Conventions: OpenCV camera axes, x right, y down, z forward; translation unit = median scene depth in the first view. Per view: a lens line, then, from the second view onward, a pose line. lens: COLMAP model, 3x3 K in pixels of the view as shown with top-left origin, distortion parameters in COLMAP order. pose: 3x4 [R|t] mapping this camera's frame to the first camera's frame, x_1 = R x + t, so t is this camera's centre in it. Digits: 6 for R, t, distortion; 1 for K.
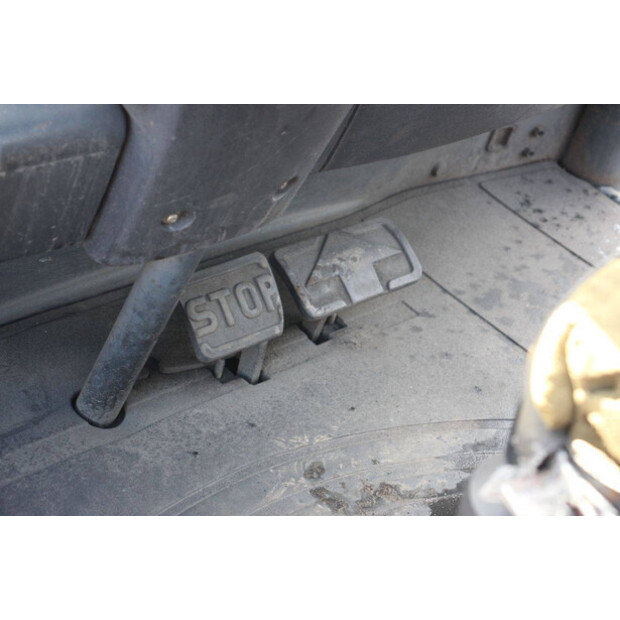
lens RADIAL K [[1520.9, 0, 310.0], [0, 1520.9, 310.0], [0, 0, 1]] dist [0.469244, 0.038264]
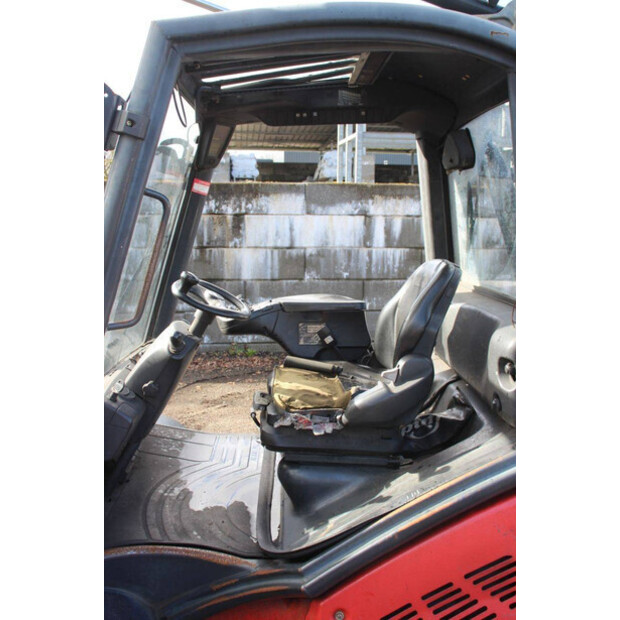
lens RADIAL K [[628.9, 0, 310.0], [0, 628.9, 310.0], [0, 0, 1]] dist [-0.064249, 0.003364]
pose [[0.642874, -0.171330, 0.746565, -0.774022], [0.386576, 0.914001, -0.123130, 0.027158], [-0.661265, 0.367761, 0.653820, -0.437996]]
